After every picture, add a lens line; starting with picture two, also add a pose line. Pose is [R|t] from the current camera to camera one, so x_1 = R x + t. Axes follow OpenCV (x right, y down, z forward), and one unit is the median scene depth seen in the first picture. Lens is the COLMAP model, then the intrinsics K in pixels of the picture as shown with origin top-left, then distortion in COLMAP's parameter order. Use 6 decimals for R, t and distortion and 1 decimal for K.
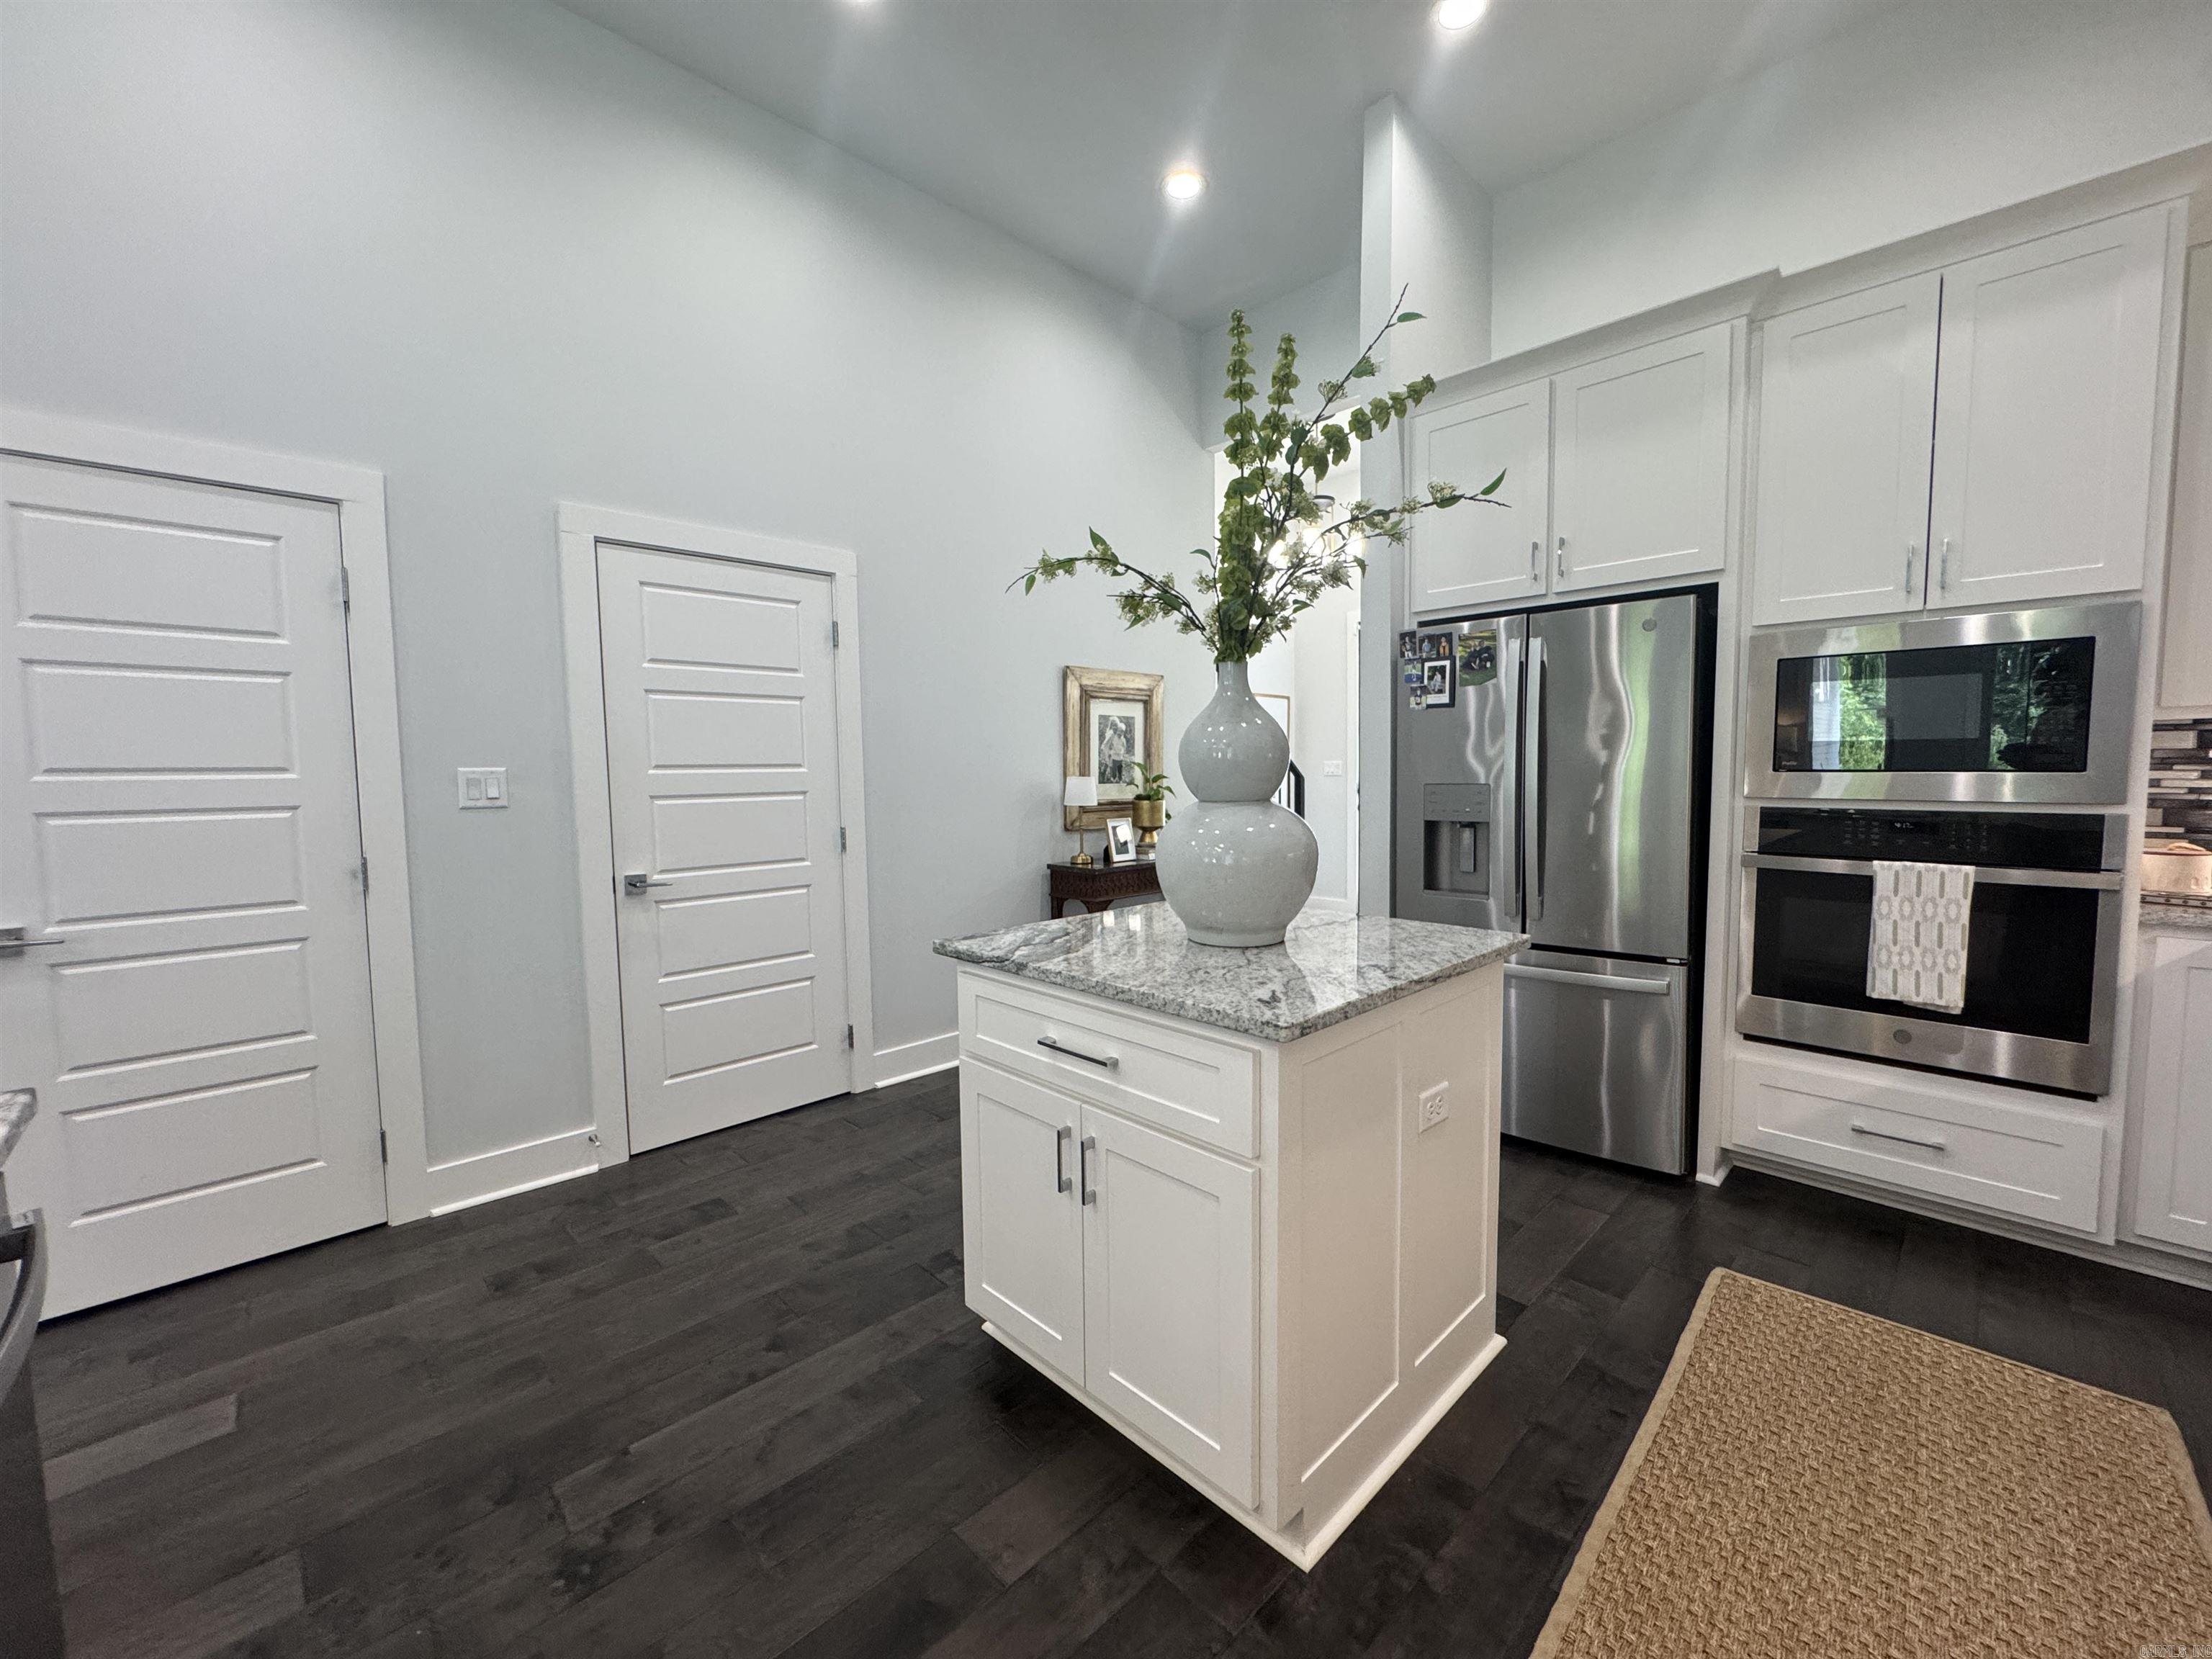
lens RADIAL K [[887.4, 0, 1104.8], [0, 887.4, 828.1], [0, 0, 1]] dist [-0.002705, 0.000029]
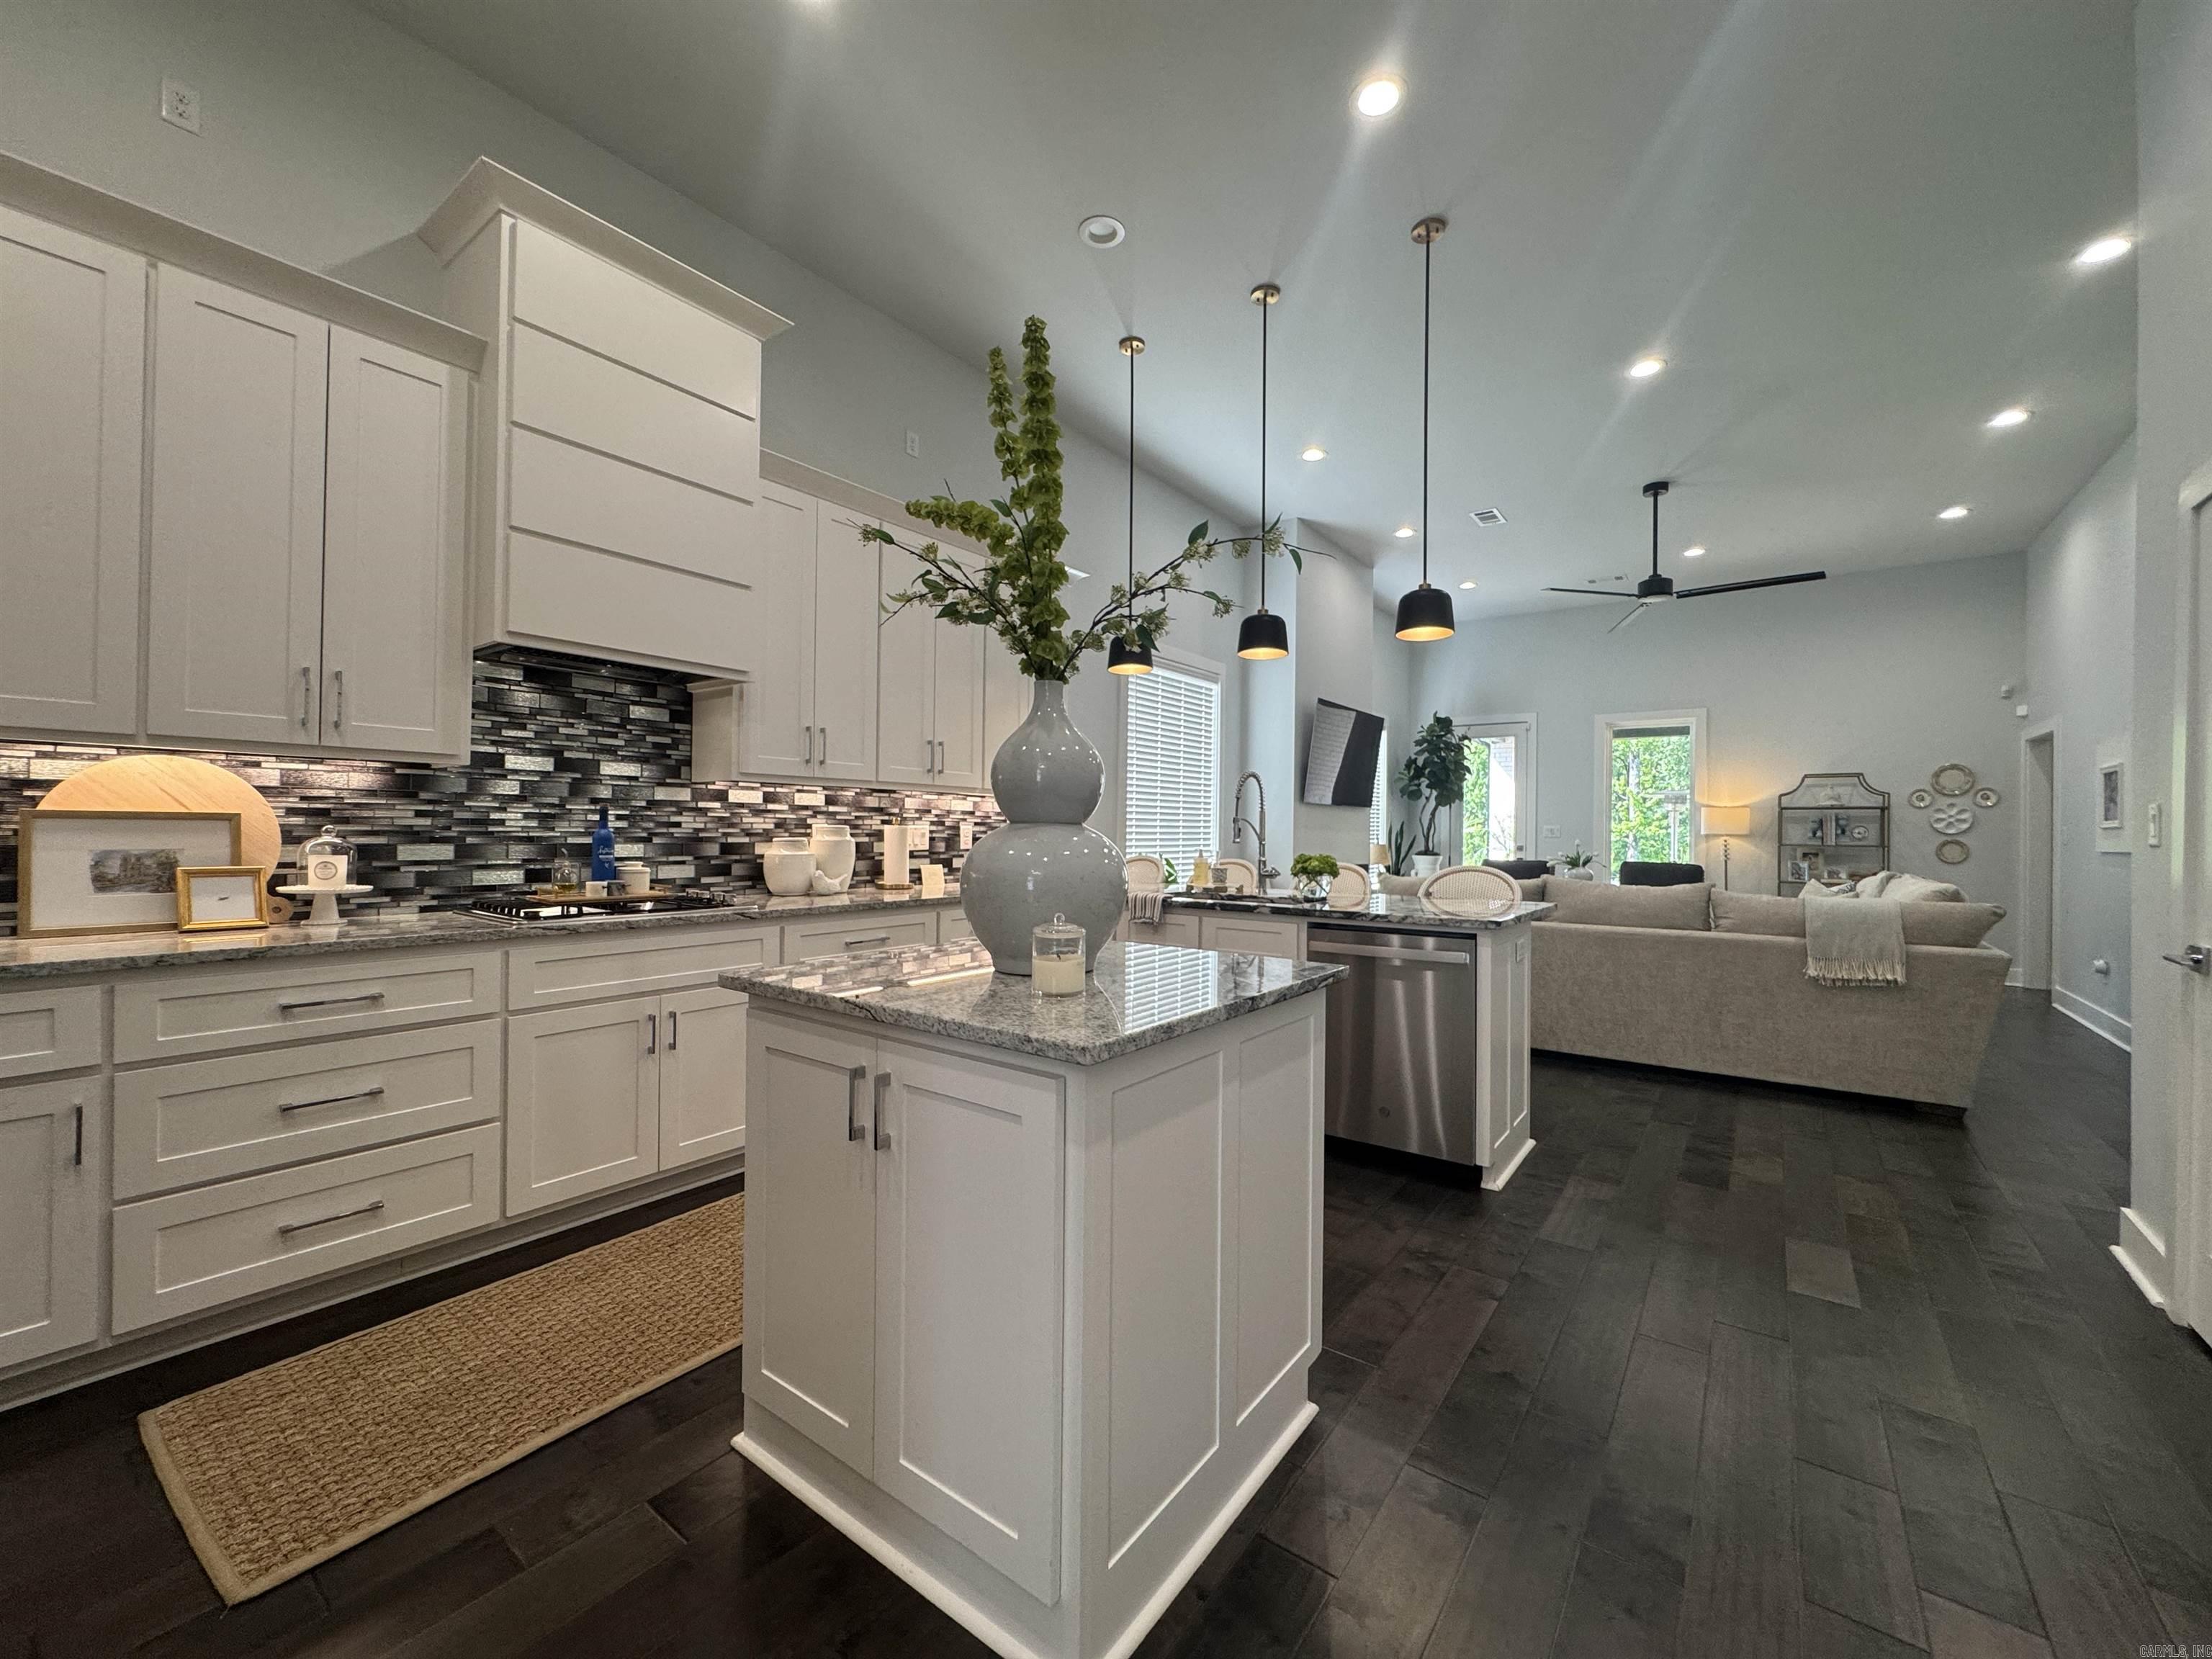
lens RADIAL K [[887.4, 0, 1104.8], [0, 887.4, 828.1], [0, 0, 1]] dist [-0.002705, 0.000029]
pose [[-0.987296, 0.000516, -0.158888, 0.176821], [-0.010852, 0.997441, 0.070671, -0.071015], [0.158518, 0.071497, -0.984764, 1.459210]]
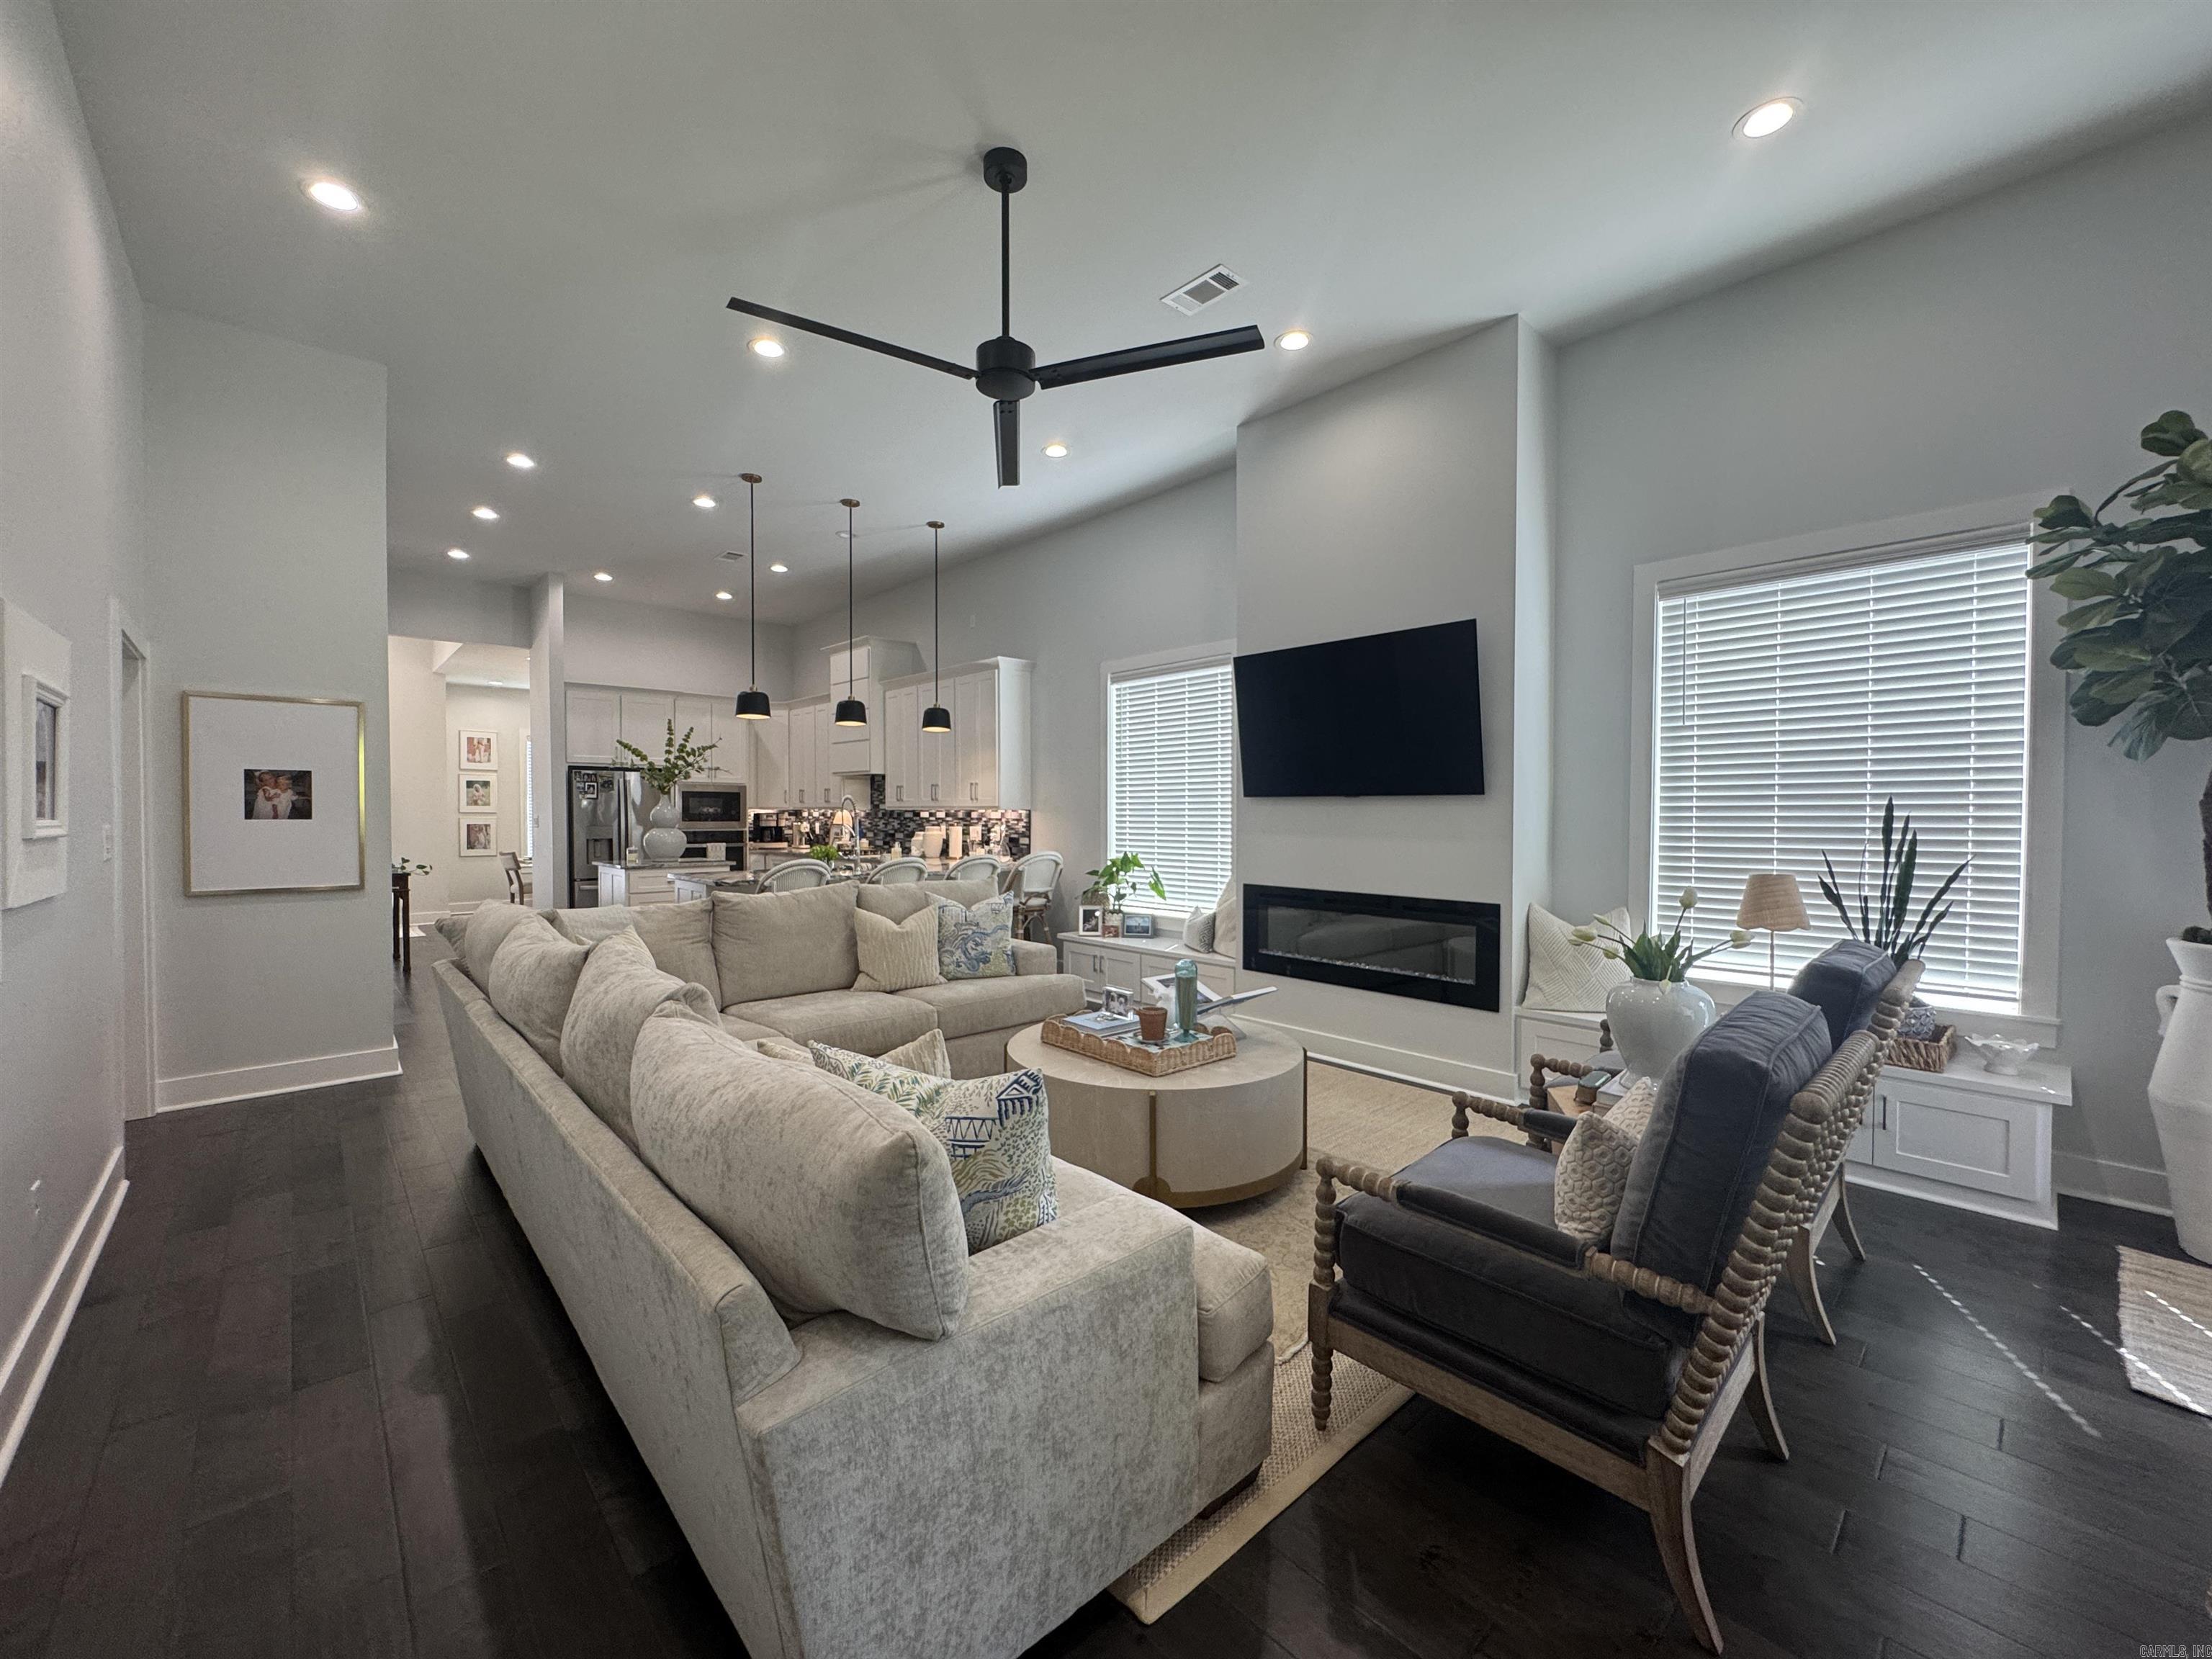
lens RADIAL K [[883.2, 0, 1106.0], [0, 883.2, 829.5], [0, 0, 1]] dist [-0.004527, 0.000106]
pose [[0.018701, -0.006572, 0.999804, -2.905785], [0.070525, 0.997496, 0.005238, 0.076019], [-0.997335, 0.070413, 0.019118, -0.830850]]
